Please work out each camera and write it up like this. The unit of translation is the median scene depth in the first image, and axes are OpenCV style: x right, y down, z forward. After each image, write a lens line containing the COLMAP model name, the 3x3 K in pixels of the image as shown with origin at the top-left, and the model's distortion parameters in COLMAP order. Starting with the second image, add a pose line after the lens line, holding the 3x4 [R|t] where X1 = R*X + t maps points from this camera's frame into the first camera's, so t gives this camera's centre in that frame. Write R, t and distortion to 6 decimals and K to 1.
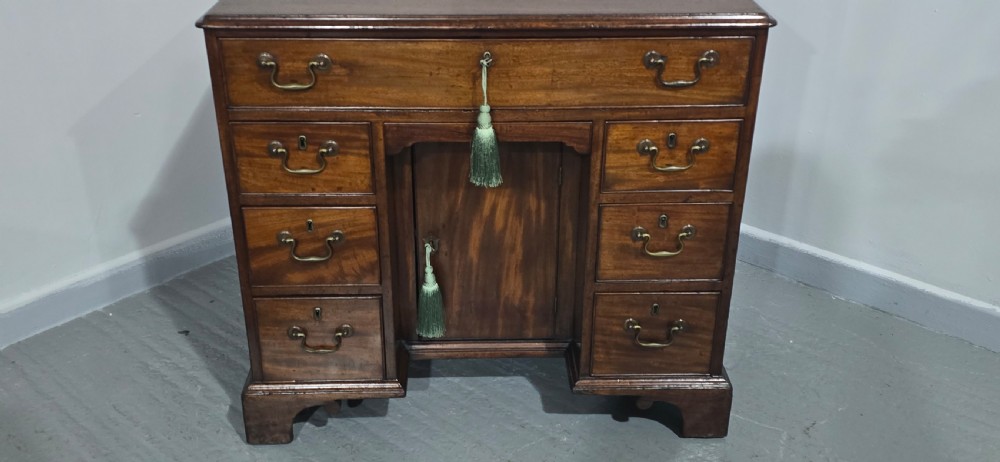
lens RADIAL K [[960.7, 0, 500.9], [0, 960.7, 224.8], [0, 0, 1]] dist [0.019999, 0.000000]
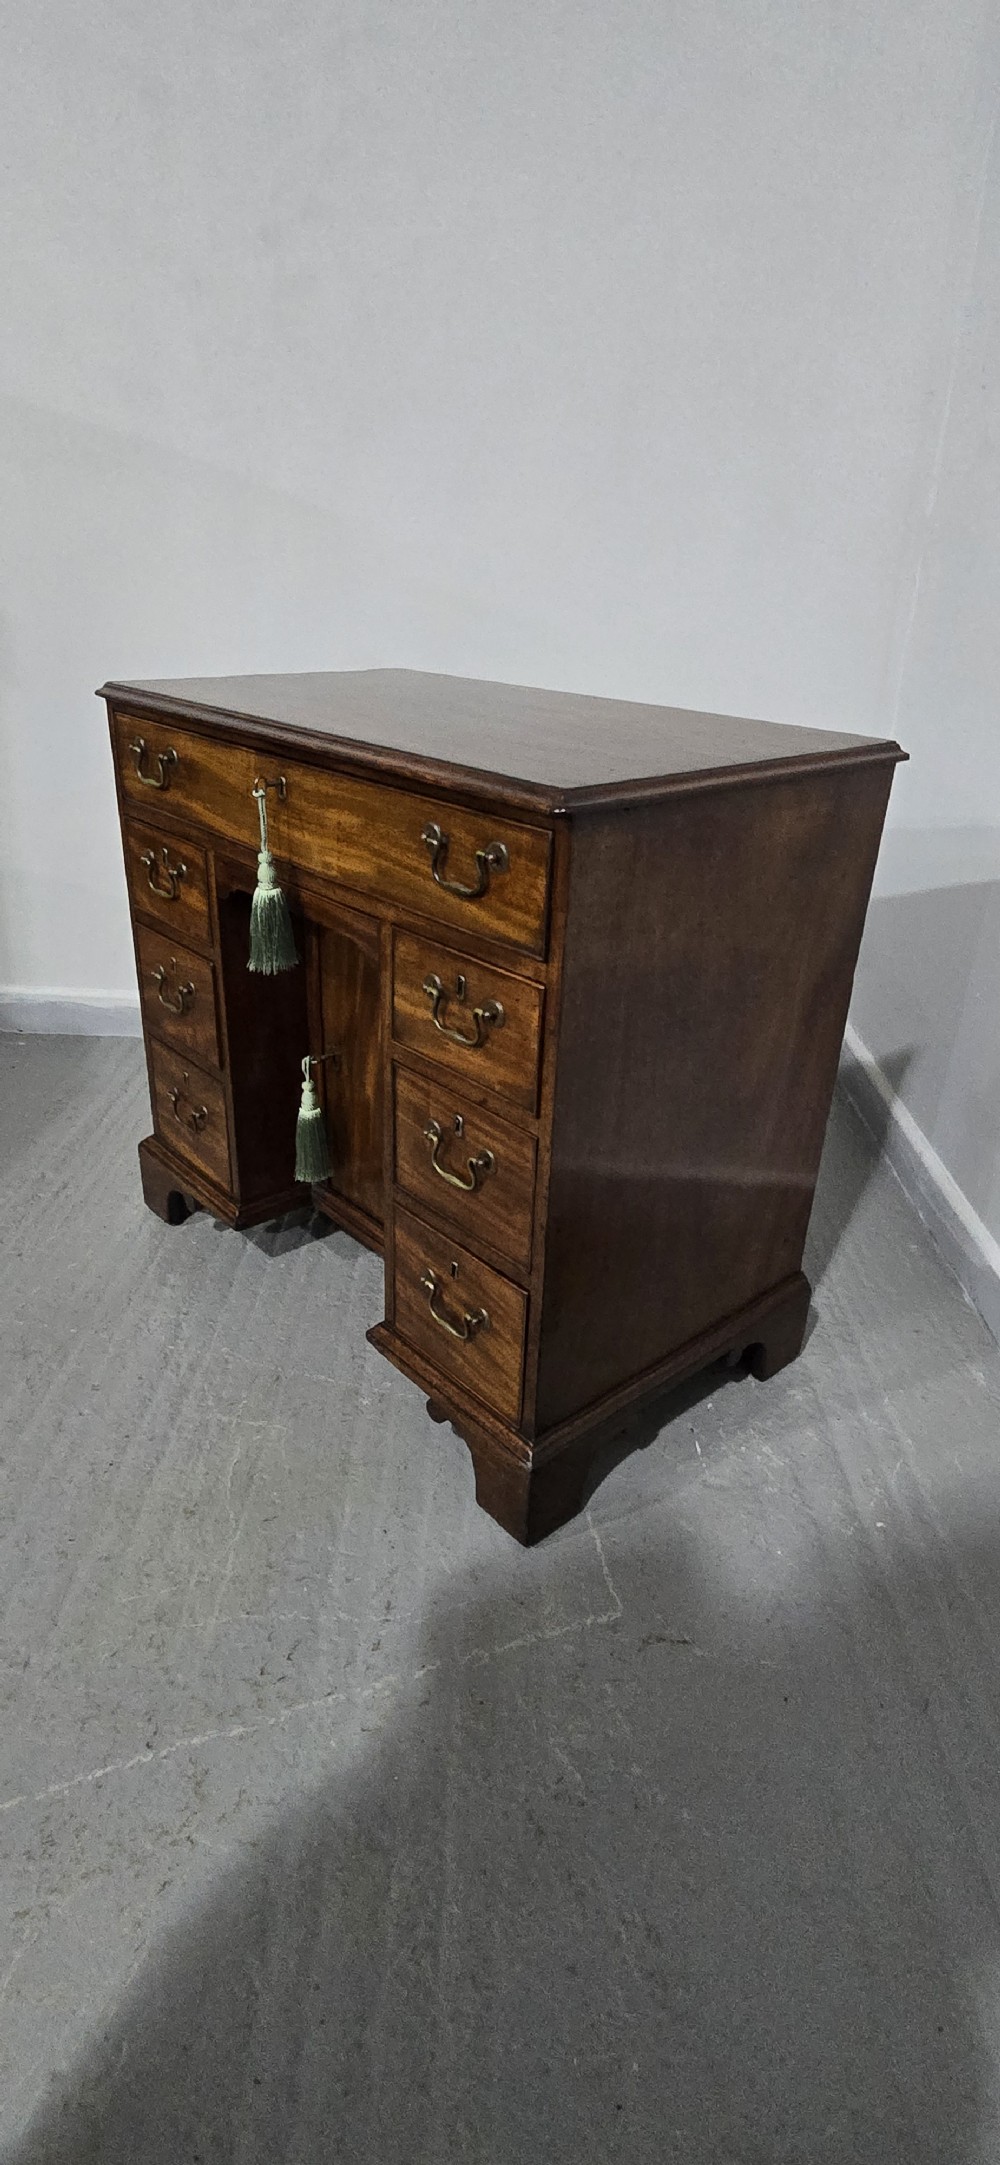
lens RADIAL K [[1143.4, 0, 487.9], [0, 1143.4, 1082.2], [0, 0, 1]] dist [-0.022658, 0.001782]
pose [[0.635675, 0.343036, -0.691552, 0.653590], [-0.359923, 0.924215, 0.127604, -0.123850], [0.682915, 0.167791, 0.710966, 0.511811]]
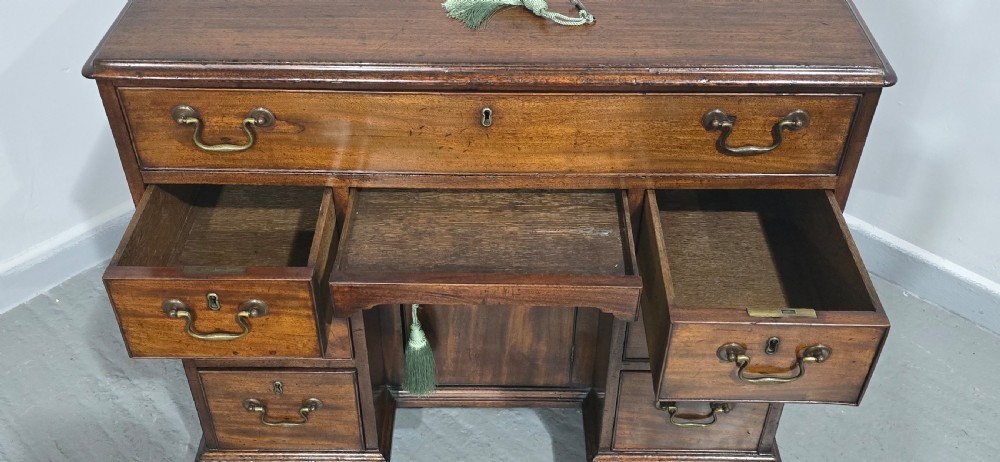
lens RADIAL K [[960.7, 0, 495.8], [0, 960.7, 220.8], [0, 0, 1]] dist [0.019999, 0.000000]
pose [[0.999401, 0.021672, -0.026975, 0.012541], [-0.015121, 0.974724, 0.222900, -0.236543], [0.031124, -0.222359, 0.974468, 0.251341]]
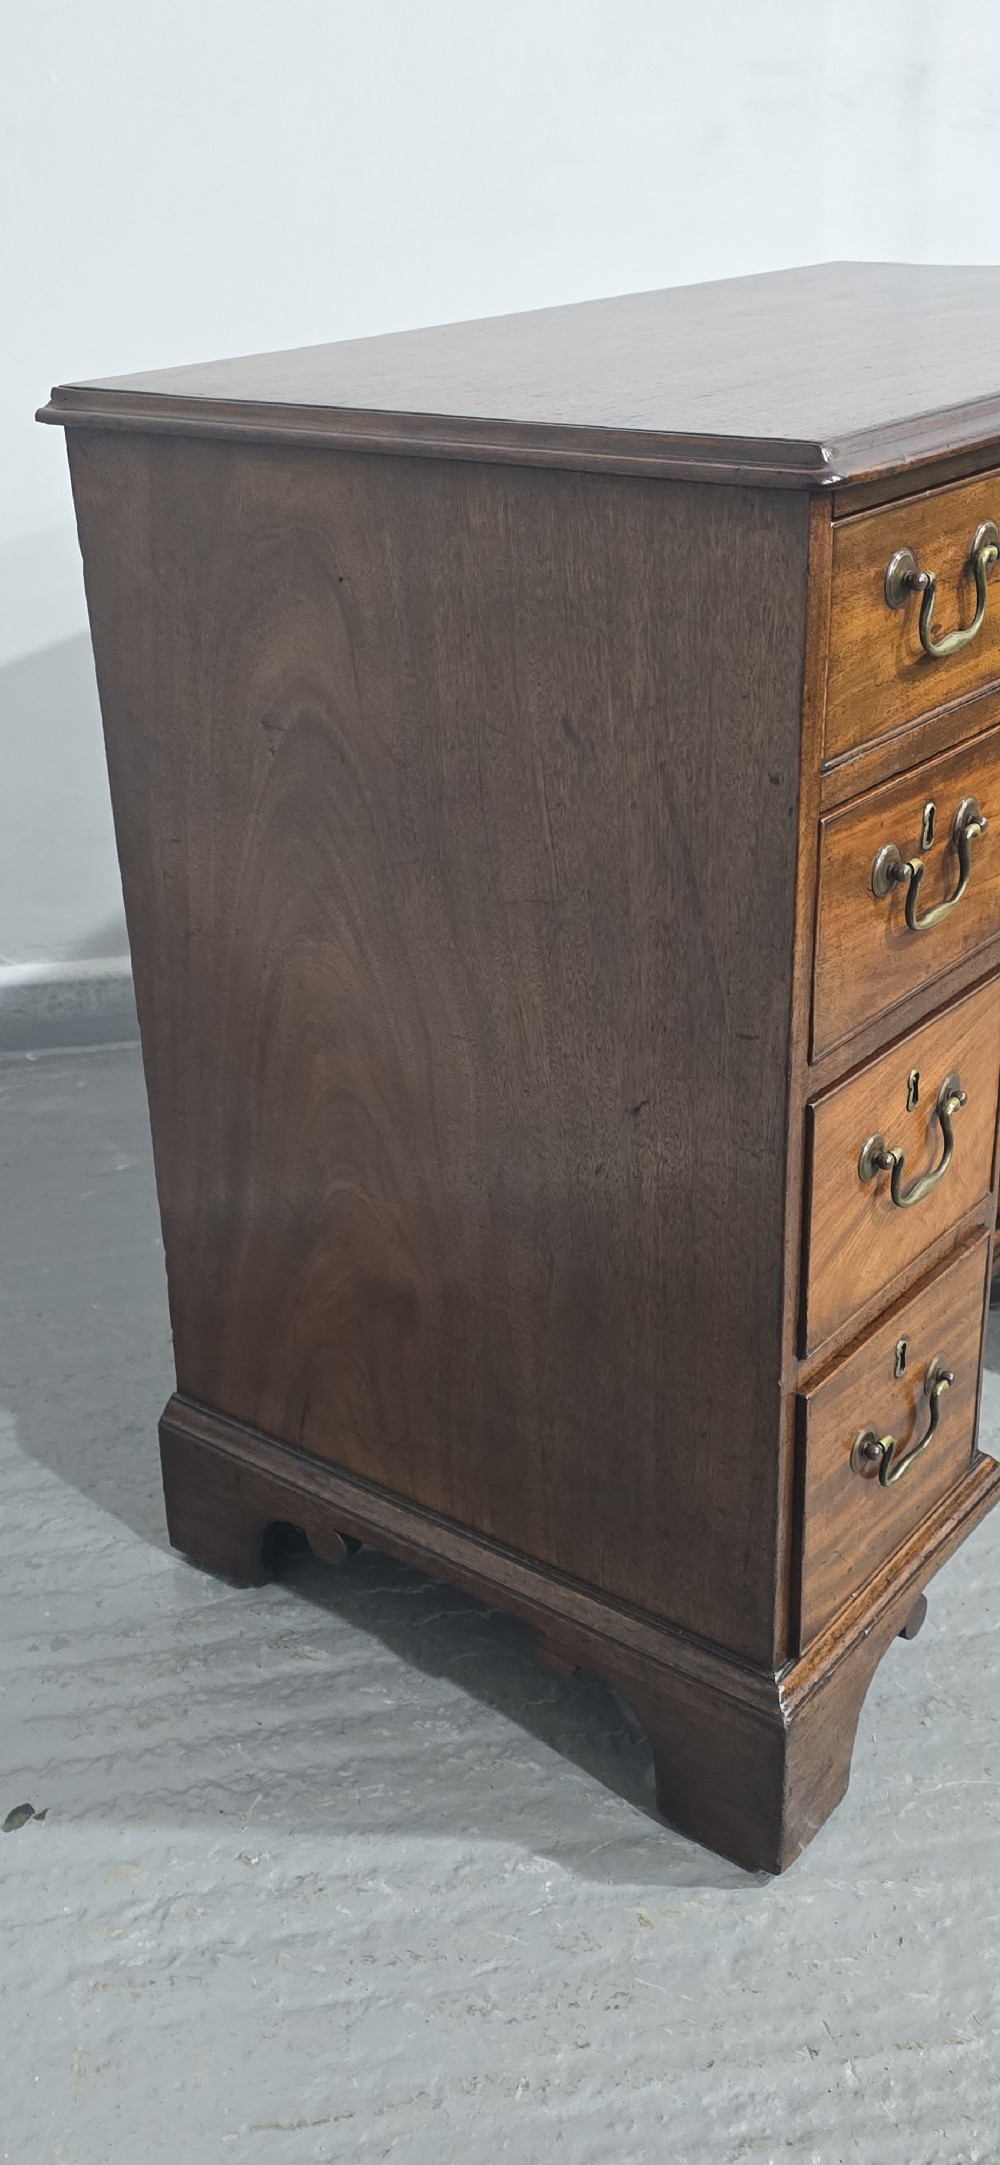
lens RADIAL K [[2080.0, 0, 503.1], [0, 2080.0, 1078.7], [0, 0, 1]] dist [0.019999, 0.000000]
pose [[0.625235, -0.350523, 0.697291, -0.761912], [0.364047, 0.921294, 0.136701, -0.145995], [-0.690326, 0.168377, 0.703632, 0.596985]]
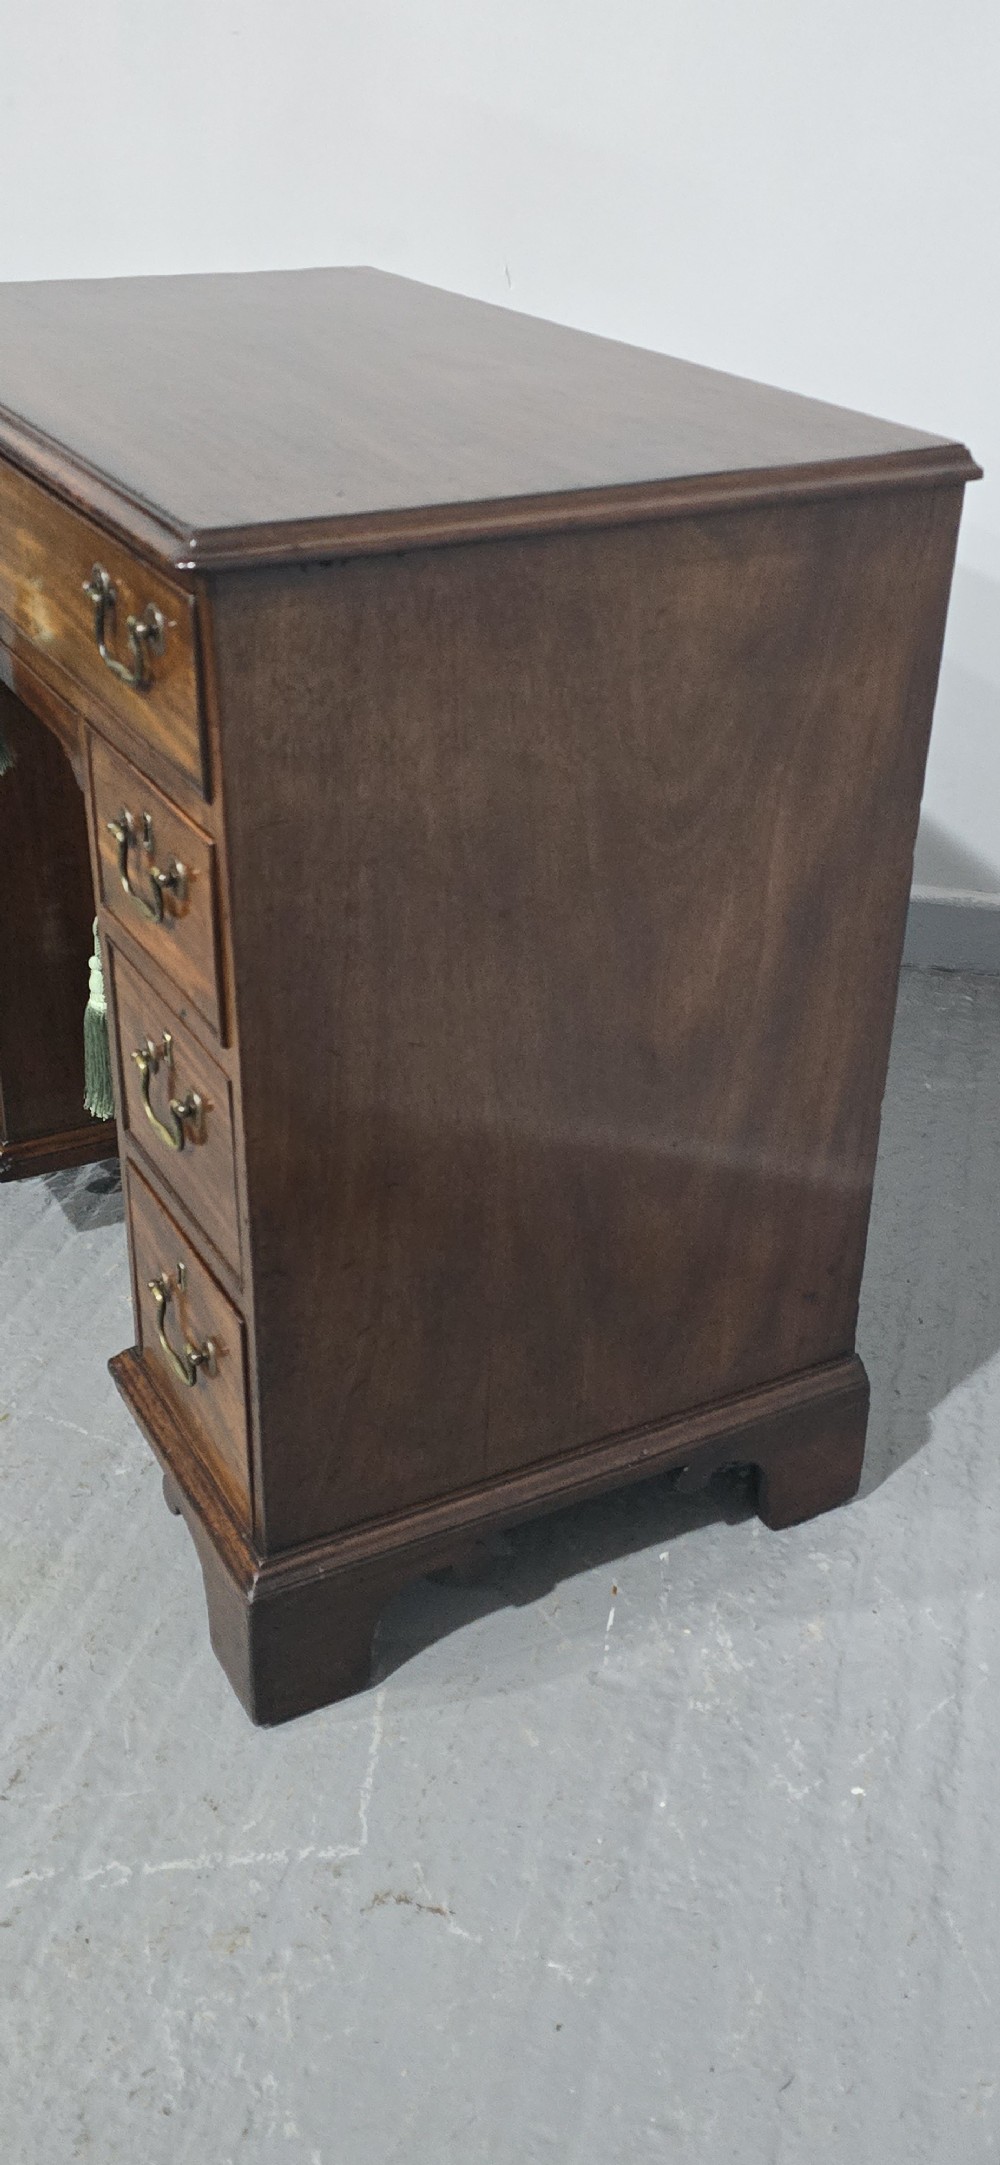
lens RADIAL K [[2051.4, 0, 497.1], [0, 2051.4, 1089.4], [0, 0, 1]] dist [0.026464, 0.000000]
pose [[0.446379, 0.440298, -0.779028, 0.846969], [-0.401895, 0.876475, 0.265090, -0.250483], [0.799517, 0.194757, 0.568193, 0.656250]]
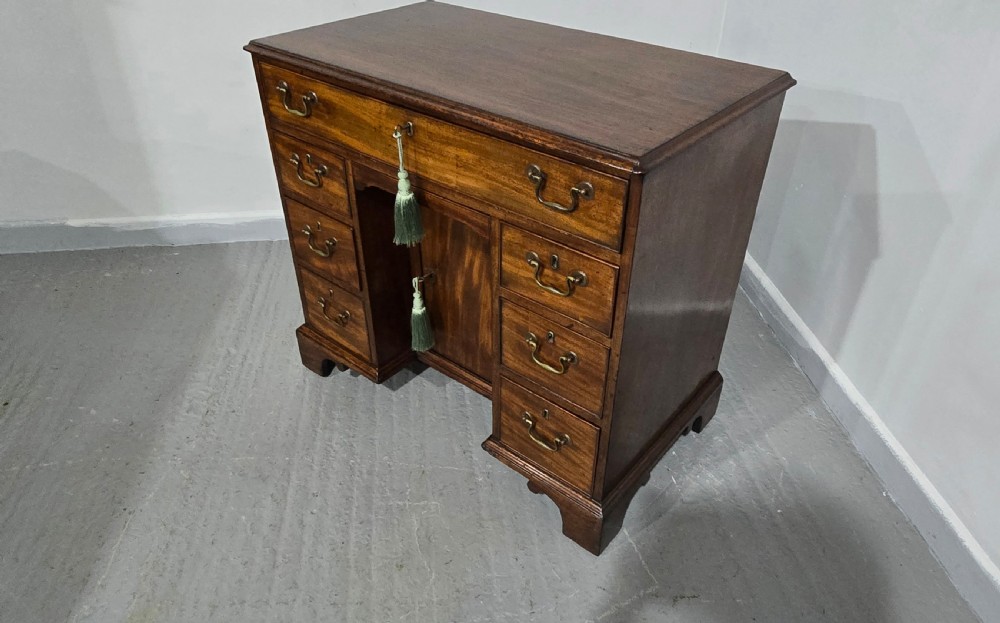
lens RADIAL K [[715.5, 0, 511.9], [0, 715.5, 316.8], [0, 0, 1]] dist [-0.023843, 0.001360]
pose [[0.757474, 0.383390, -0.528436, 0.514230], [-0.289266, 0.922714, 0.254804, -0.196090], [0.585285, -0.040149, 0.809833, 0.391326]]
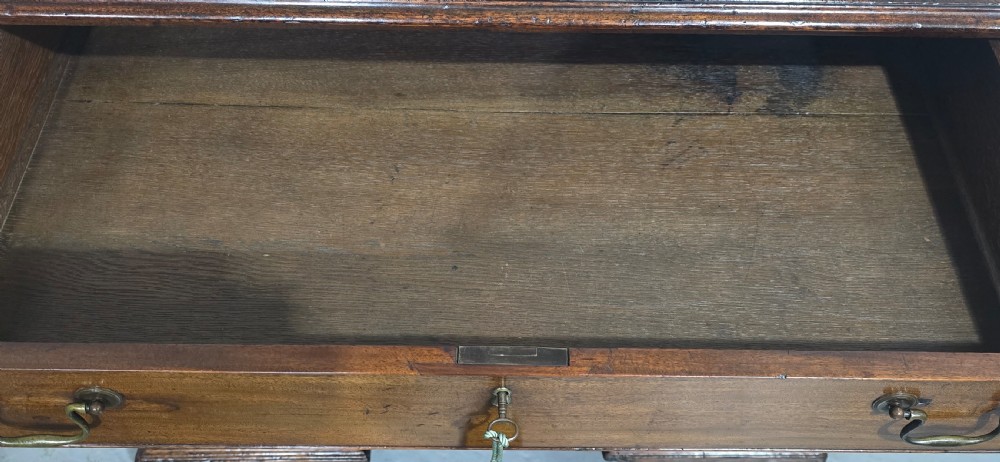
lens RADIAL K [[960.7, 0, 508.3], [0, 960.7, 224.9], [0, 0, 1]] dist [0.019999, 0.000000]
pose [[0.997860, 0.065190, -0.005124, -0.013001], [-0.054791, 0.876312, 0.478618, -0.399106], [0.035692, -0.477313, 0.878008, 0.615825]]
